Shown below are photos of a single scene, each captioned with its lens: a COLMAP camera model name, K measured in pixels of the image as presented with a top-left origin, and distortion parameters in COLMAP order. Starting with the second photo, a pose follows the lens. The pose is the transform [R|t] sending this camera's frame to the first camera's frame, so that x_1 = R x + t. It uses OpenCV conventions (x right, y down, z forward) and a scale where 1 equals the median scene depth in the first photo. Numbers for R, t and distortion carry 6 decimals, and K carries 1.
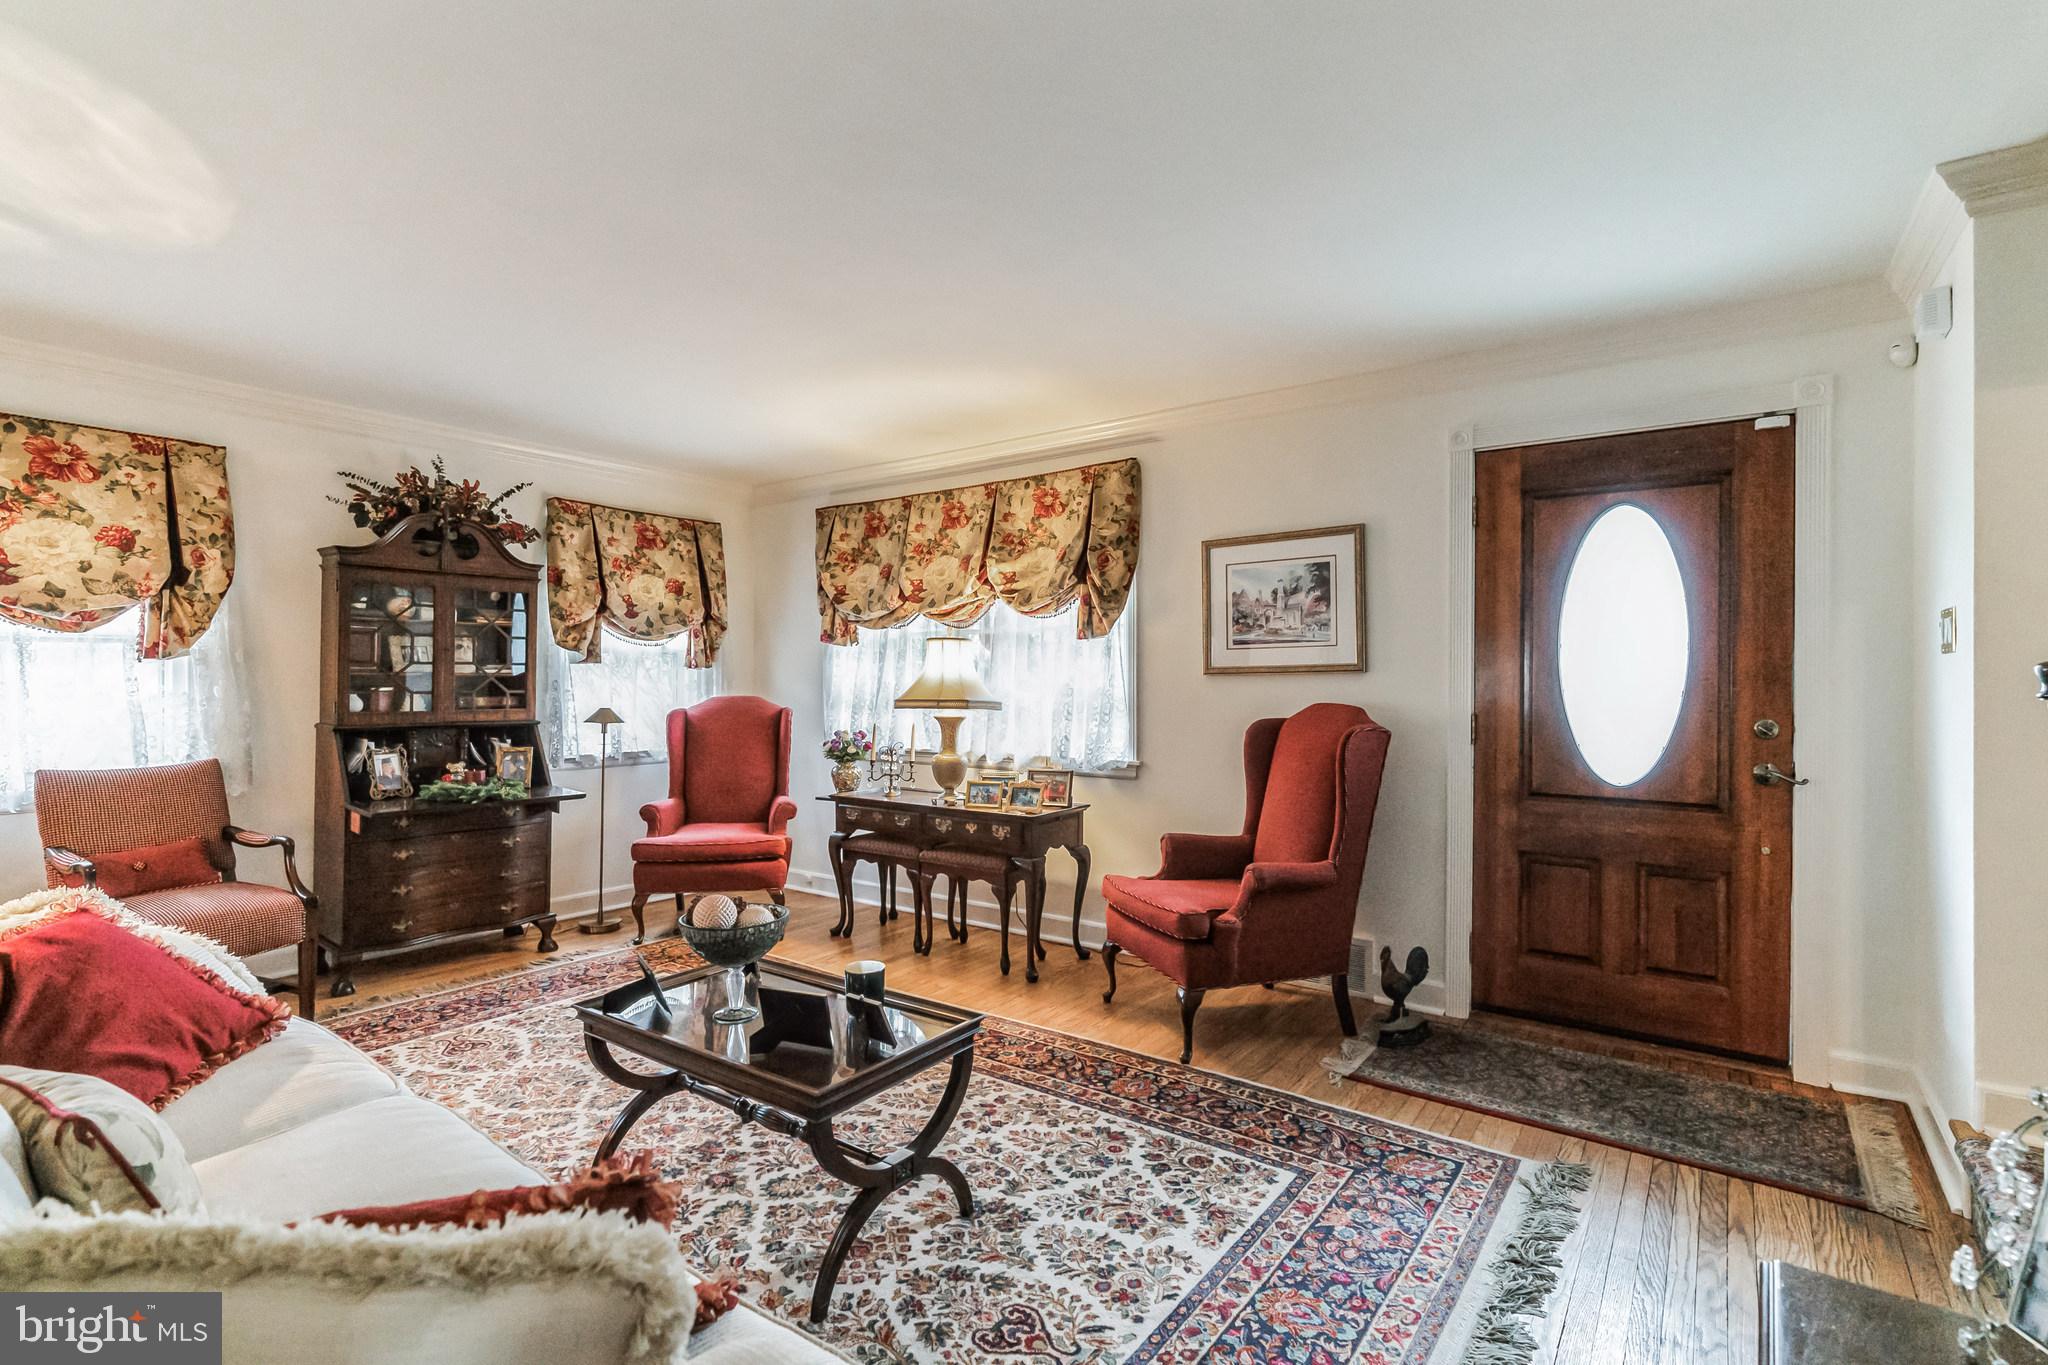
lens RADIAL K [[948.9, 0, 1024.0], [0, 948.9, 682.5], [0, 0, 1]] dist [-0.003344, -0.000185]
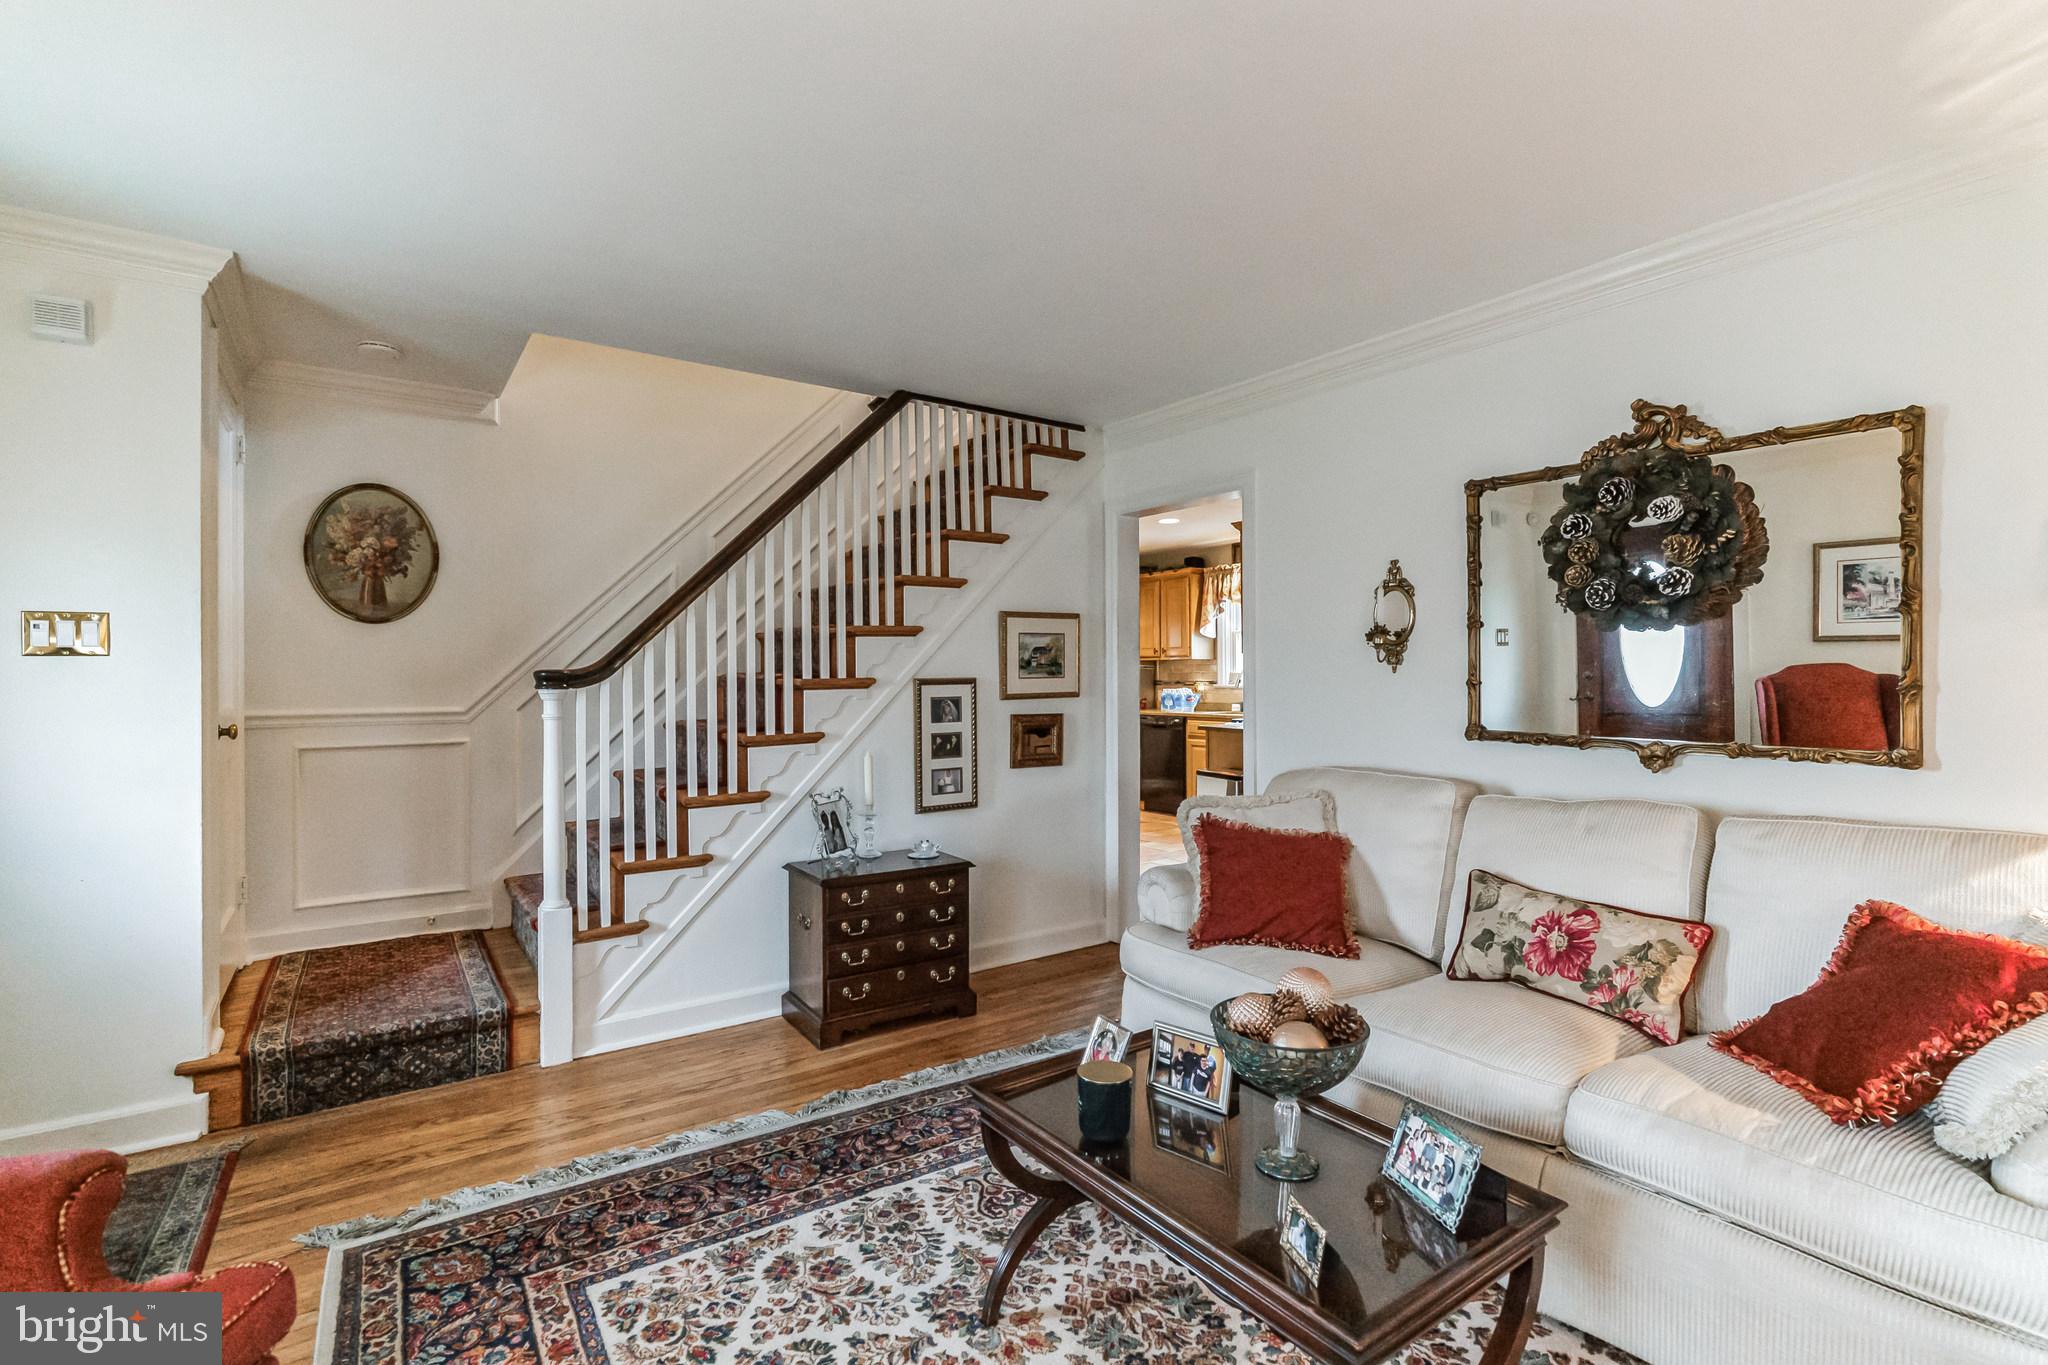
lens RADIAL K [[948.9, 0, 1024.0], [0, 948.9, 682.5], [0, 0, 1]] dist [-0.003344, -0.000185]
pose [[-0.947337, 0.000282, 0.320238, -0.376546], [0.003502, 0.999949, 0.009481, -0.008808], [-0.320219, 0.010103, -0.947290, 1.879753]]
